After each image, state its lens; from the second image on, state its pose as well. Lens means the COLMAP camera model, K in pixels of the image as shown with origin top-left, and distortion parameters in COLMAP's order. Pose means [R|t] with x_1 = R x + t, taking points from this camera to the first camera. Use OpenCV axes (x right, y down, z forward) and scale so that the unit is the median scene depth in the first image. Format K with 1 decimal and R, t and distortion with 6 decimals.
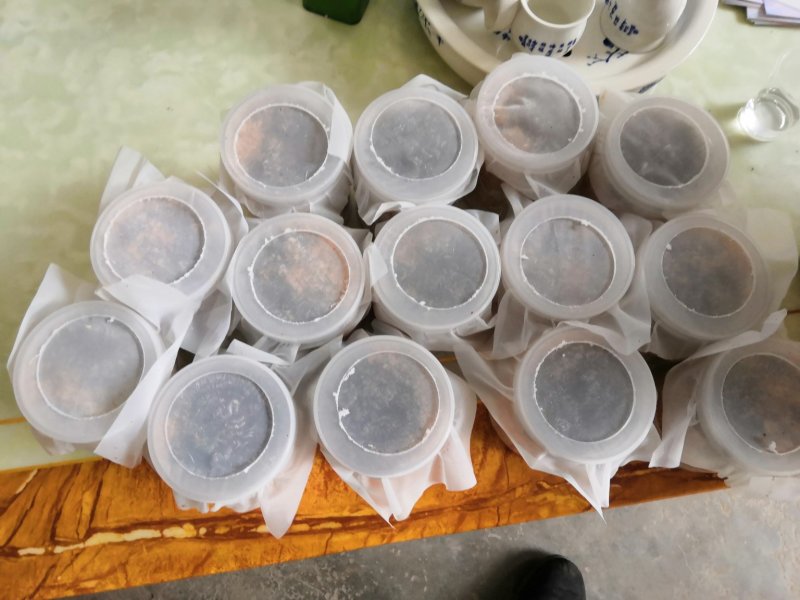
lens RADIAL K [[607.4, 0, 383.3], [0, 607.4, 299.9], [0, 0, 1]] dist [0.049813, -0.085988]
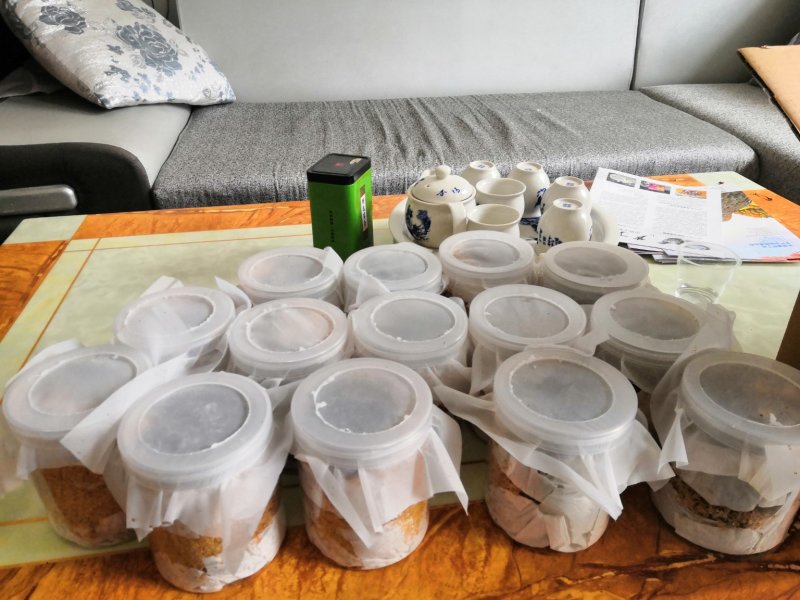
lens RADIAL K [[607.4, 0, 383.3], [0, 607.4, 299.9], [0, 0, 1]] dist [0.049813, -0.085988]
pose [[0.999073, -0.038779, -0.018685, 0.055818], [0.013855, 0.700672, -0.713349, 0.700590], [0.040755, 0.712429, 0.700560, 0.165493]]
